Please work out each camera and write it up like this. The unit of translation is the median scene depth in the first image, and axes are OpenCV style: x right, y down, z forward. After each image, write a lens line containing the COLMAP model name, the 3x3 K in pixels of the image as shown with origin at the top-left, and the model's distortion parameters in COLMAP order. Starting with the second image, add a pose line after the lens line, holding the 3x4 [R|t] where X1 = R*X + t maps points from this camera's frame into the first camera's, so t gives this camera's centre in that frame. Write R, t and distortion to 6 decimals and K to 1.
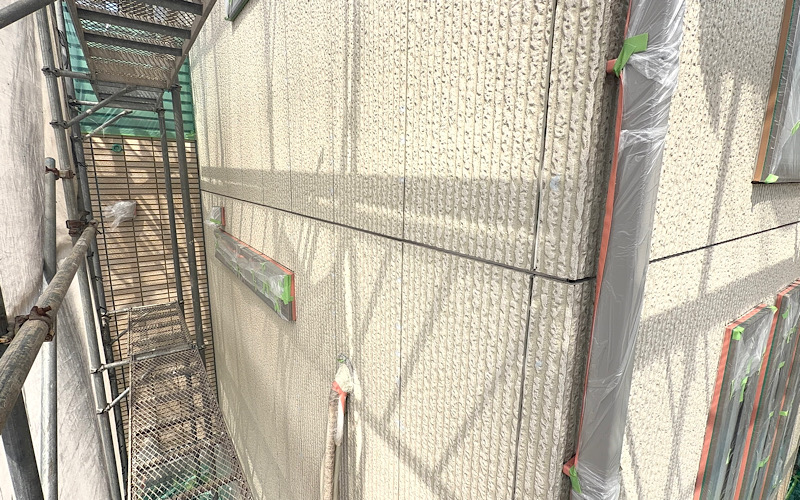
lens RADIAL K [[380.1, 0, 400.2], [0, 380.1, 250.4], [0, 0, 1]] dist [-0.017600, 0.001078]
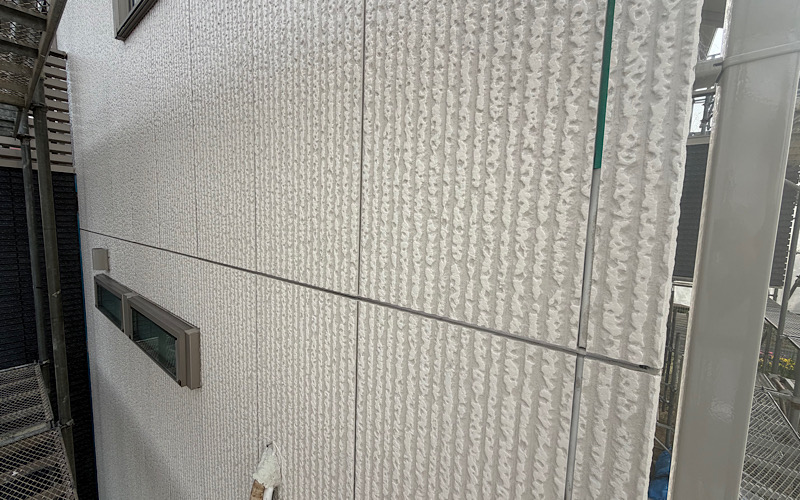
lens RADIAL K [[316.7, 0, 399.0], [0, 316.7, 249.7], [0, 0, 1]] dist [-0.000064, -0.000963]
pose [[0.958883, -0.016219, 0.283338, -0.130982], [0.042265, 0.995393, -0.086055, -0.090663], [-0.280637, 0.094492, 0.955151, 0.474155]]
